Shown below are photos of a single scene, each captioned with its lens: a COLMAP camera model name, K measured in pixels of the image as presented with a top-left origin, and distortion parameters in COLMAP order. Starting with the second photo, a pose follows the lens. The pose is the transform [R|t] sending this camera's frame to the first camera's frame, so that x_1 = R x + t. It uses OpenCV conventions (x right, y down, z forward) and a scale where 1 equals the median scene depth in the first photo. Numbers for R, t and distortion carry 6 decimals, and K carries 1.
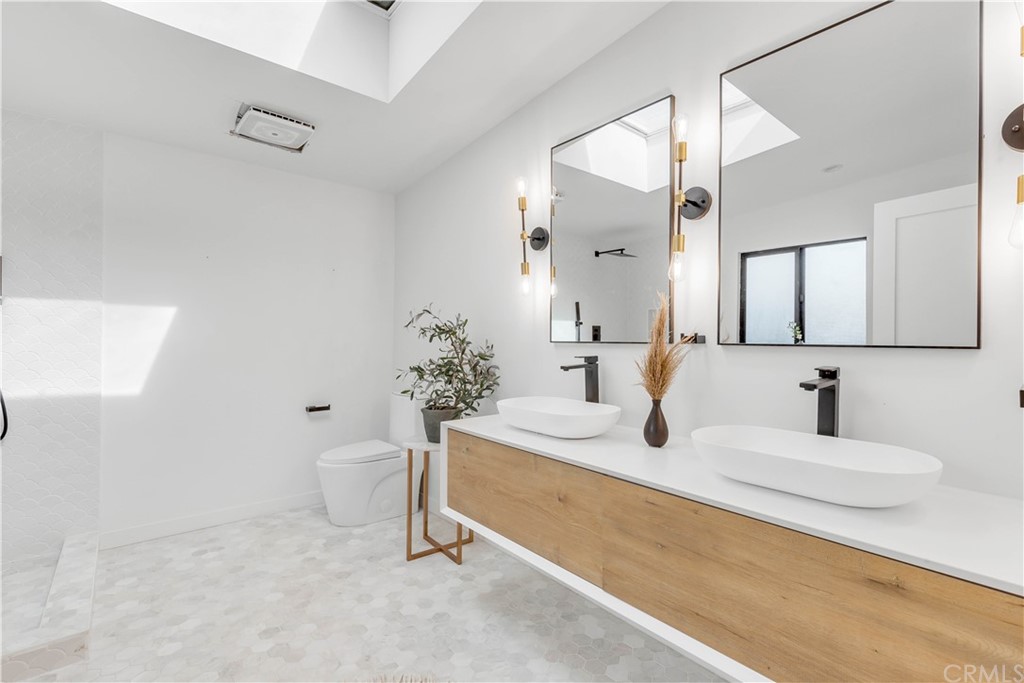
lens RADIAL K [[466.3, 0, 507.0], [0, 466.3, 334.1], [0, 0, 1]] dist [0.002659, 0.000066]
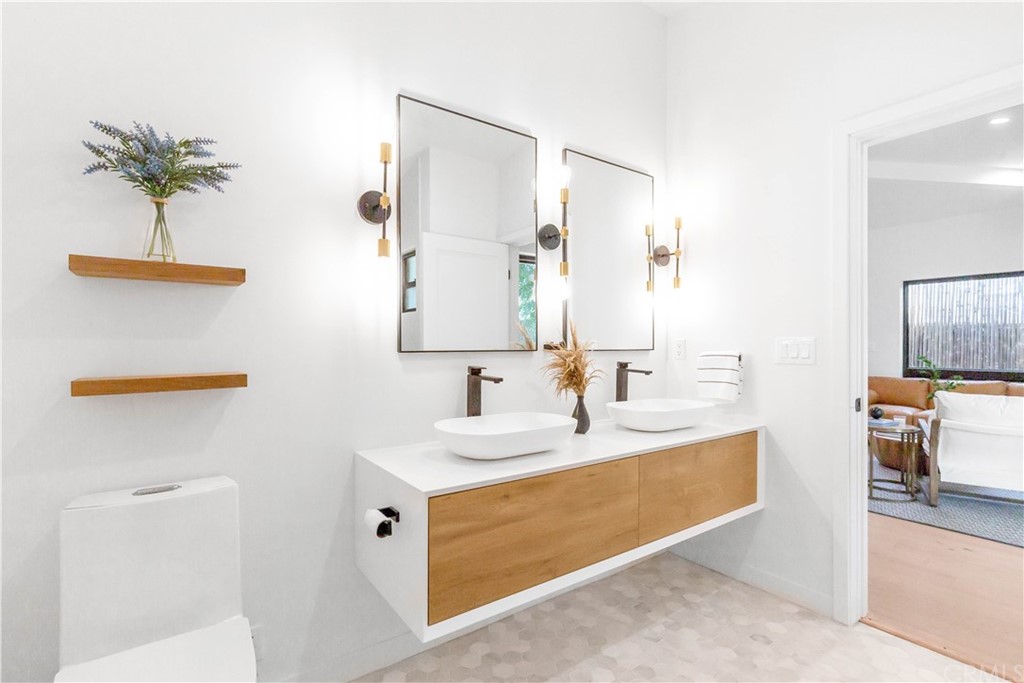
lens RADIAL K [[465.0, 0, 506.8], [0, 465.0, 342.7], [0, 0, 1]] dist [-0.000422, 0.000342]
pose [[0.089685, -0.003383, 0.995964, -0.748414], [-0.003548, 0.999987, 0.003716, -0.001937], [-0.995964, -0.003867, 0.089671, 0.887468]]
